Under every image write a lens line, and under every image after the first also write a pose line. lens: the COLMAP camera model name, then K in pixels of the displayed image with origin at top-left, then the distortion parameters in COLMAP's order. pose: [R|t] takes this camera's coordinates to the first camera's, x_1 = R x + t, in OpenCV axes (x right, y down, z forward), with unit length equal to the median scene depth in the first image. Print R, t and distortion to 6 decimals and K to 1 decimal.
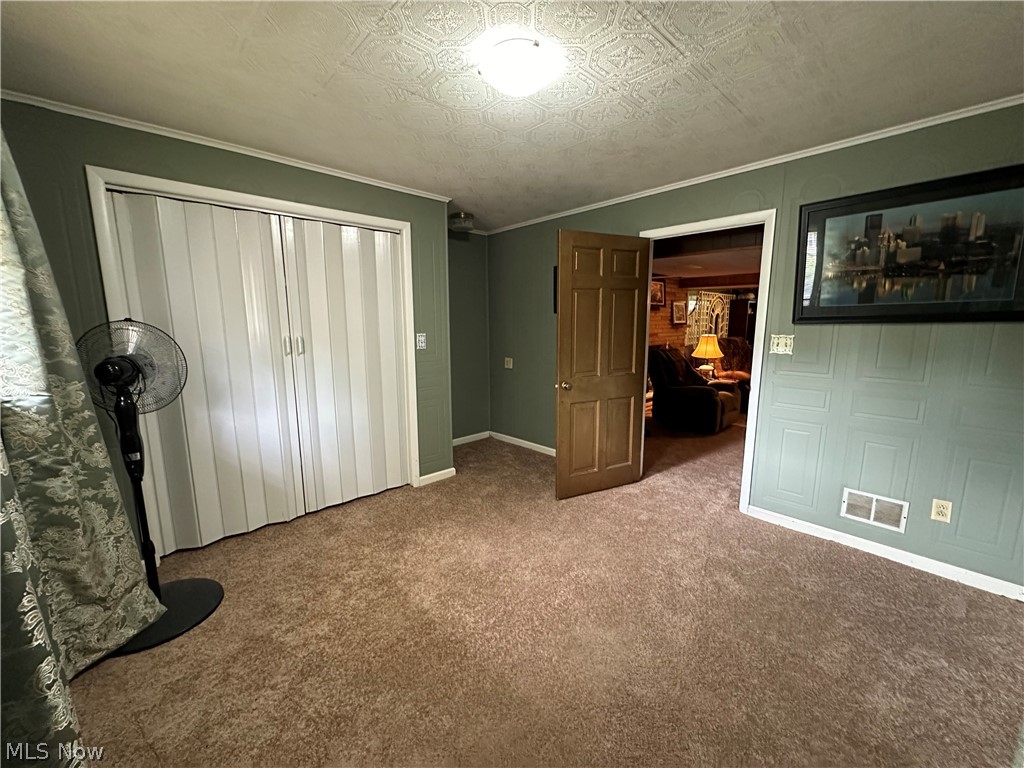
lens RADIAL K [[406.9, 0, 511.8], [0, 406.9, 384.0], [0, 0, 1]] dist [-0.005681, 0.001089]
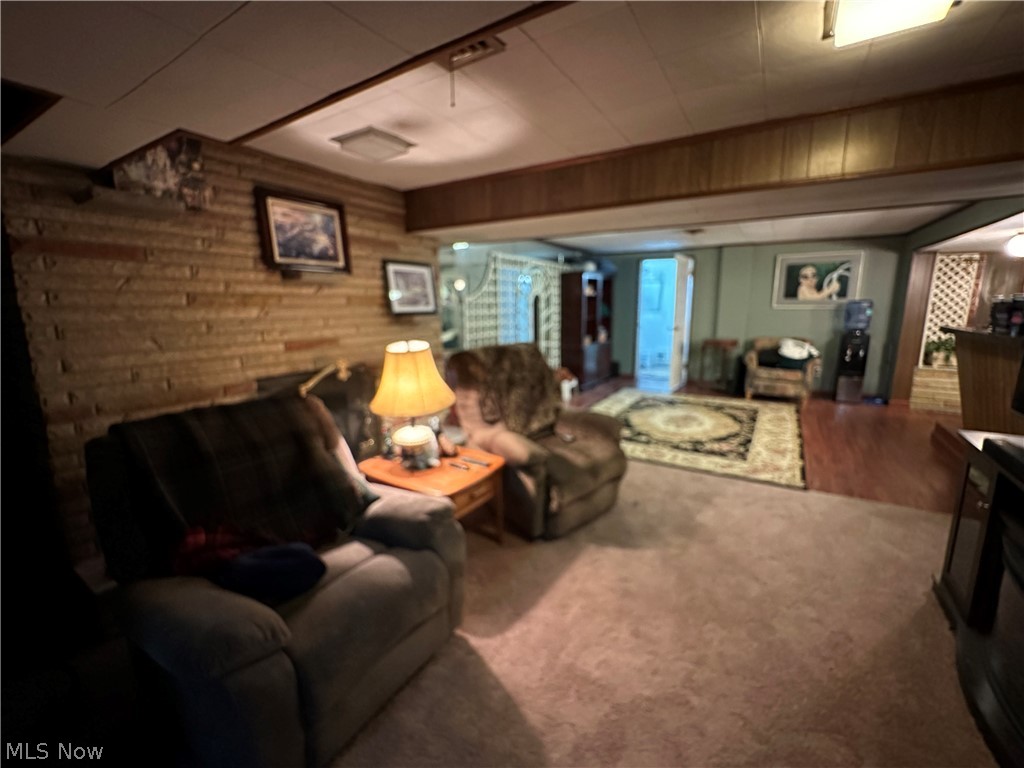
lens RADIAL K [[406.9, 0, 513.3], [0, 406.9, 384.4], [0, 0, 1]] dist [-0.005681, 0.001089]
pose [[0.971924, -0.055719, 0.228603, 0.437188], [0.049311, 0.998216, 0.033650, -0.084106], [-0.230071, -0.021433, 0.972938, 0.564651]]
